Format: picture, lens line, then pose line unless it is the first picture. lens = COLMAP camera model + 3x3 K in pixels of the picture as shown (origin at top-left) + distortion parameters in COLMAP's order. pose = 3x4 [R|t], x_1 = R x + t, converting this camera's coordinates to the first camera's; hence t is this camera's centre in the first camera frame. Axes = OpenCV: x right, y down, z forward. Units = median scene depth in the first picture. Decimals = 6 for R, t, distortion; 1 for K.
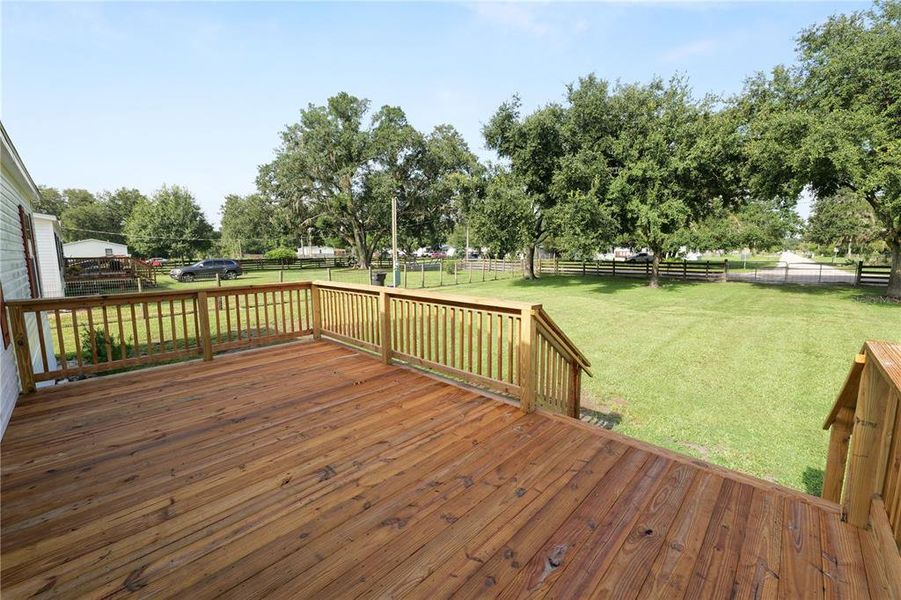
lens RADIAL K [[368.7, 0, 446.2], [0, 368.7, 302.2], [0, 0, 1]] dist [-0.019409, 0.003251]
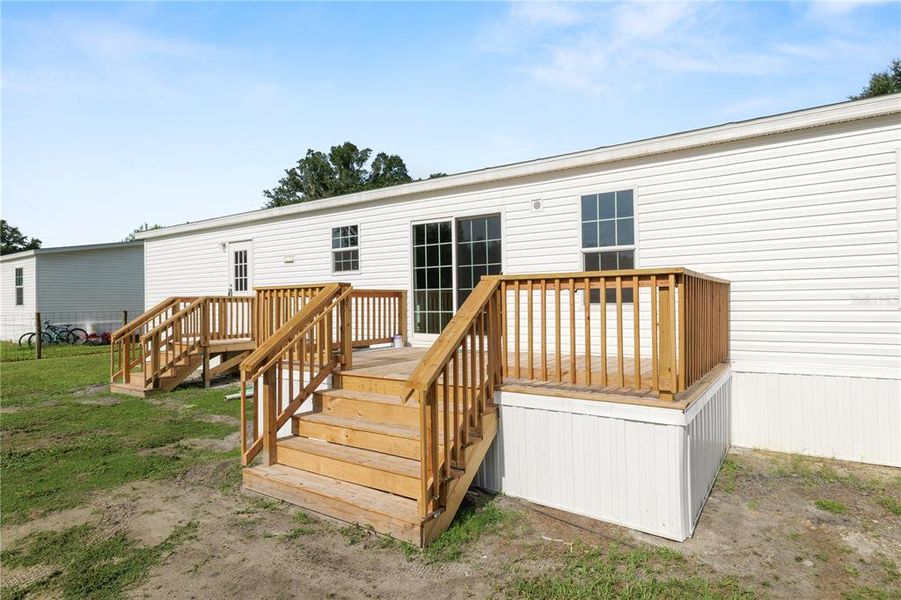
lens RADIAL K [[506.8, 0, 449.0], [0, 506.8, 303.2], [0, 0, 1]] dist [-0.001742, 0.001524]
pose [[0.986352, -0.005872, 0.164545, -0.444574], [0.028272, 0.990561, -0.134128, 0.131633], [-0.162205, 0.136950, 0.977207, -0.690032]]
